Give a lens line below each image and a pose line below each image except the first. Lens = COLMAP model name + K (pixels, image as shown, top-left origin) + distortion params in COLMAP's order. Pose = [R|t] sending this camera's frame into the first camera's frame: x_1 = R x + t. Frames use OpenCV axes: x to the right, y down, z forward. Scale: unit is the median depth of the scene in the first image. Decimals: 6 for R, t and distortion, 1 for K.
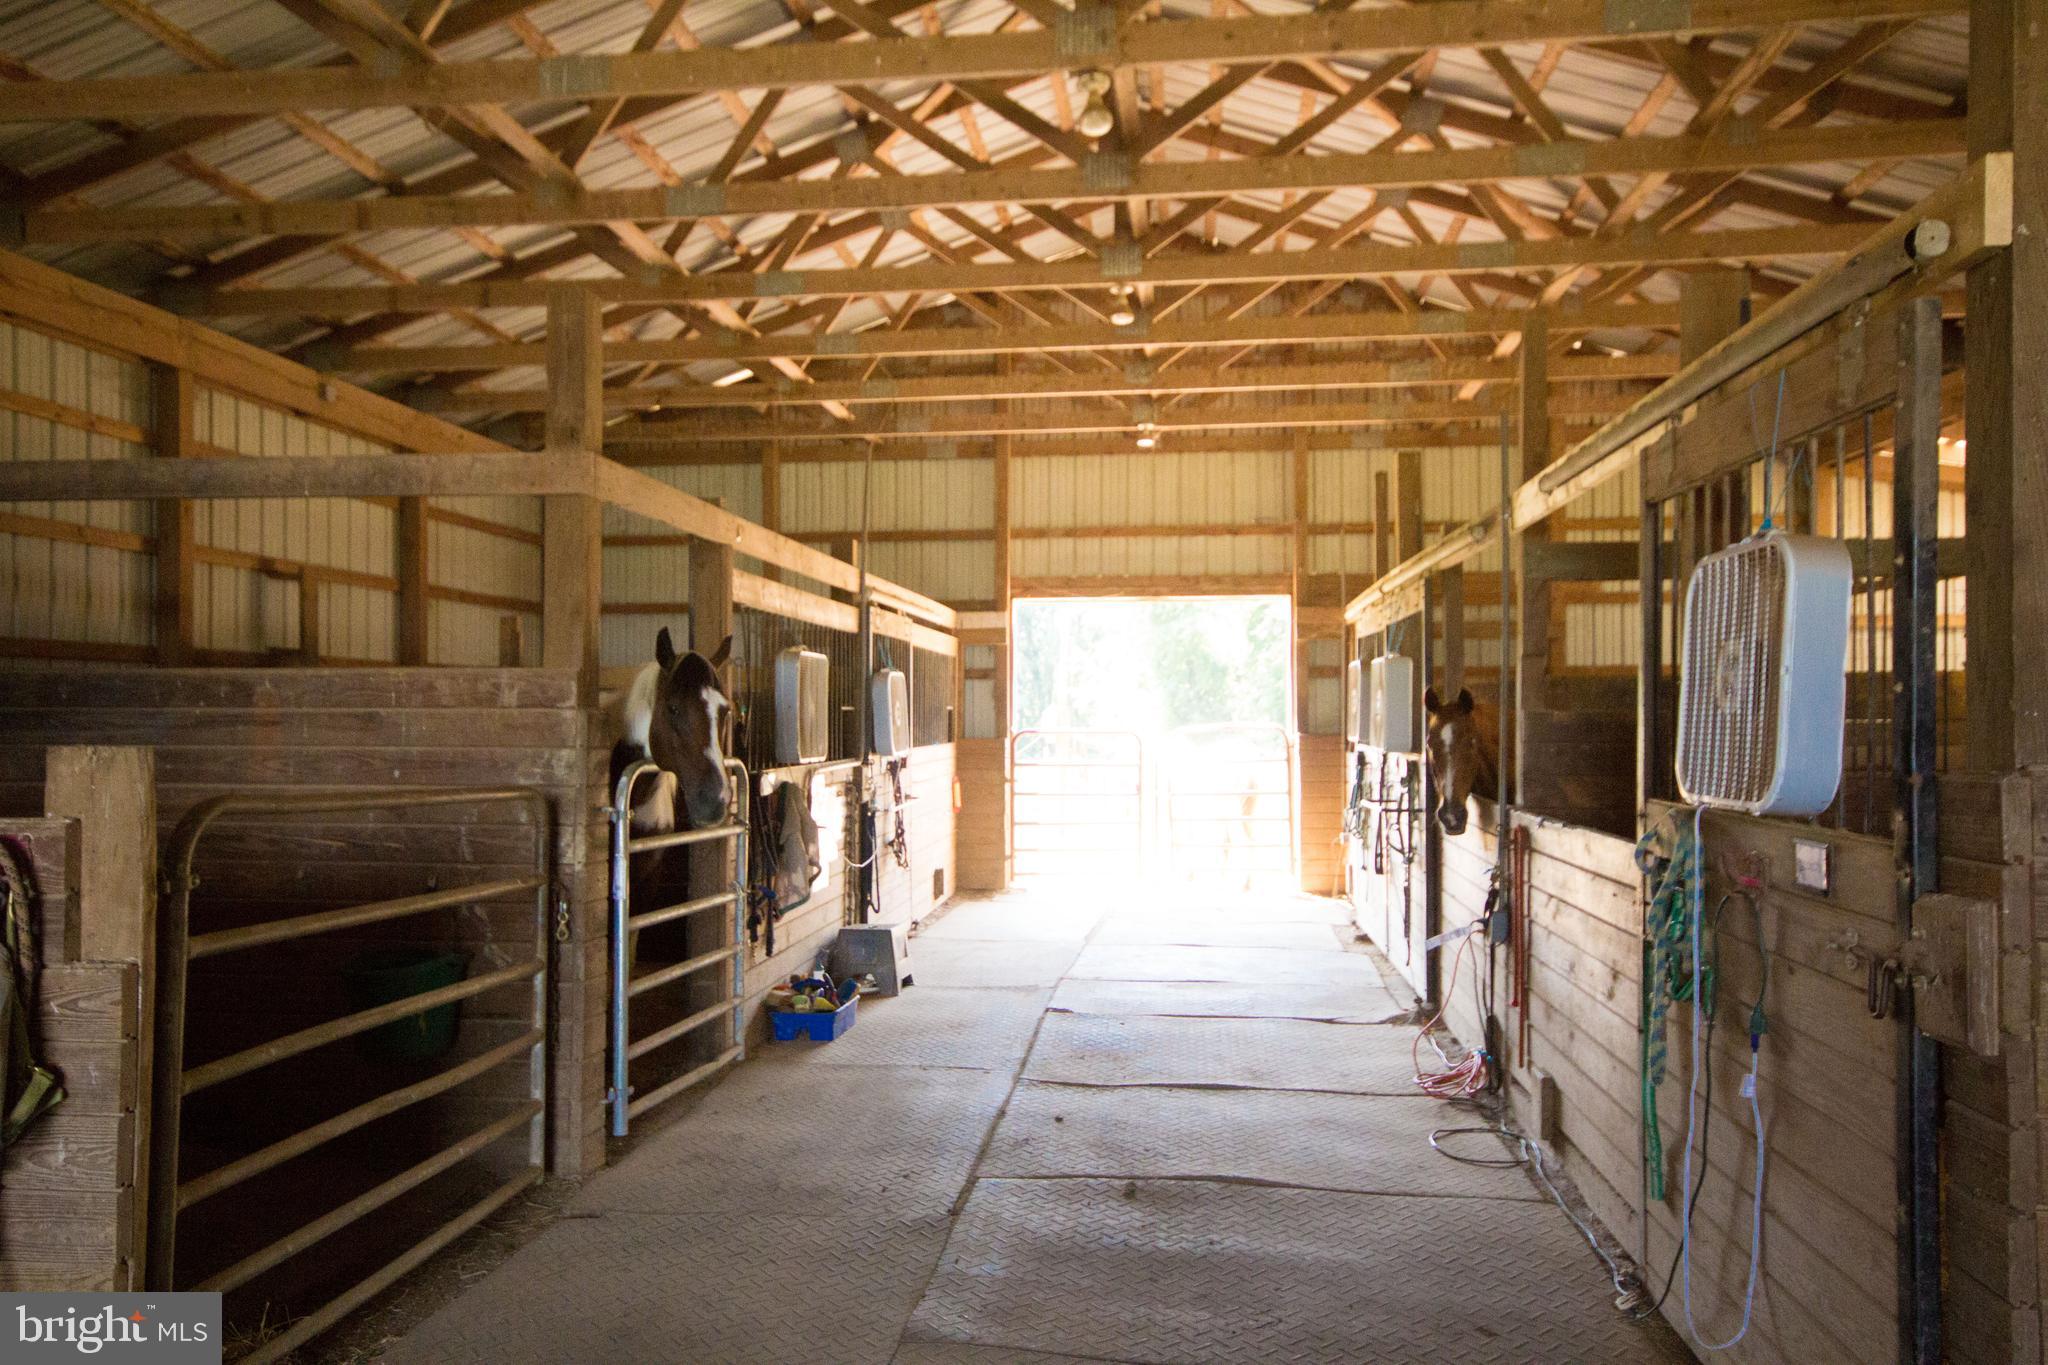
lens RADIAL K [[1422.1, 0, 1023.4], [0, 1422.1, 692.3], [0, 0, 1]] dist [0.013017, 0.002380]
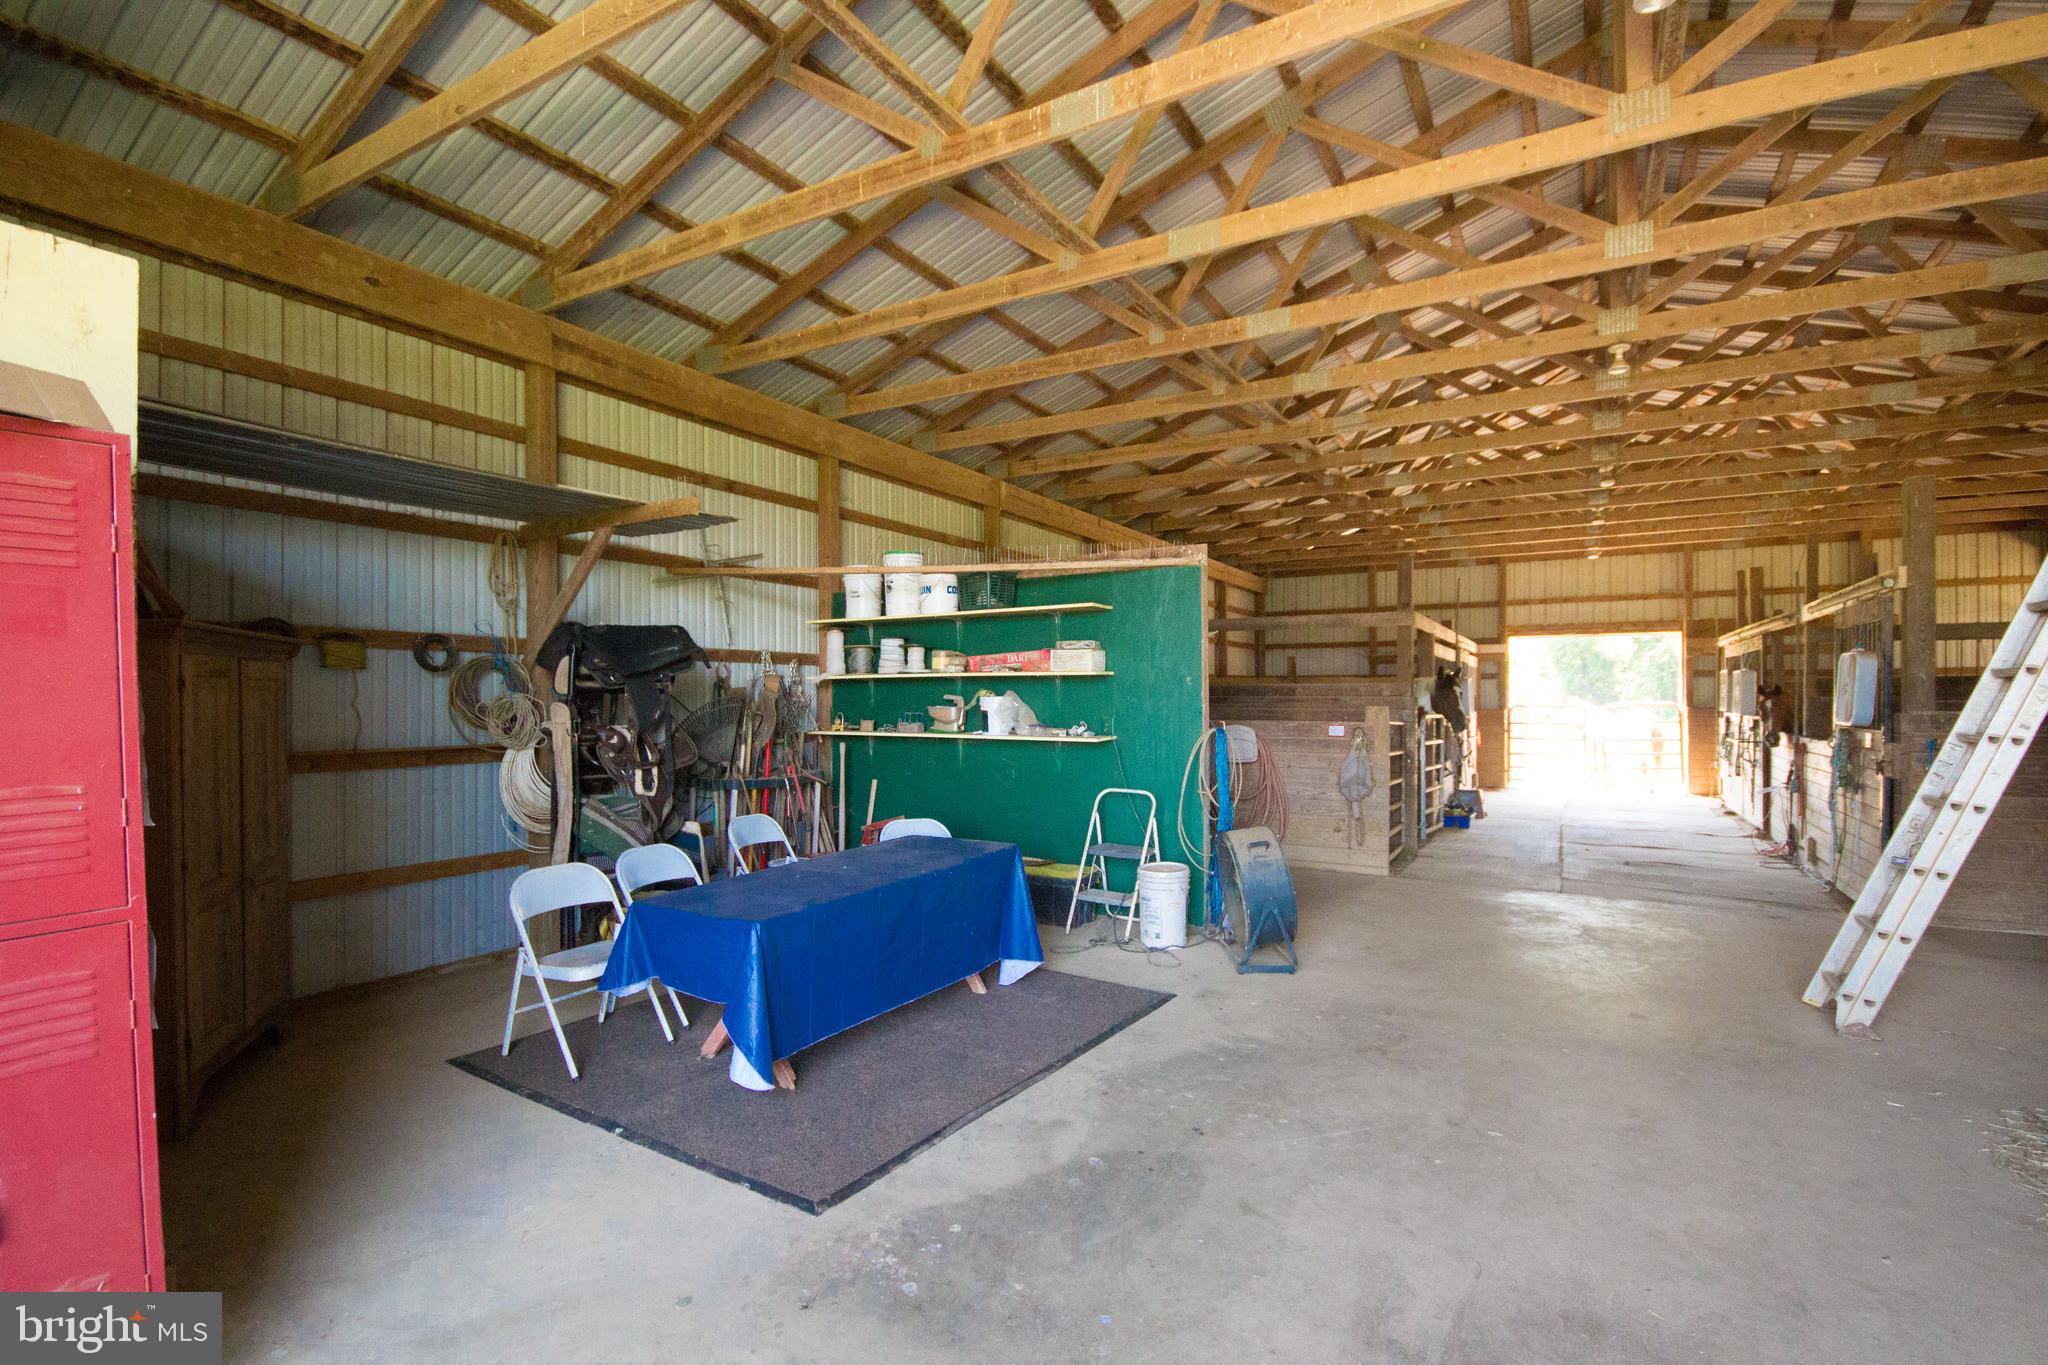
lens RADIAL K [[936.6, 0, 1021.3], [0, 936.6, 692.6], [0, 0, 1]] dist [-0.001317, -0.000017]
pose [[0.913649, -0.002744, -0.406495, -0.101611], [0.007703, 0.999915, 0.010565, -0.009485], [0.406432, -0.012784, 0.913592, -0.456077]]
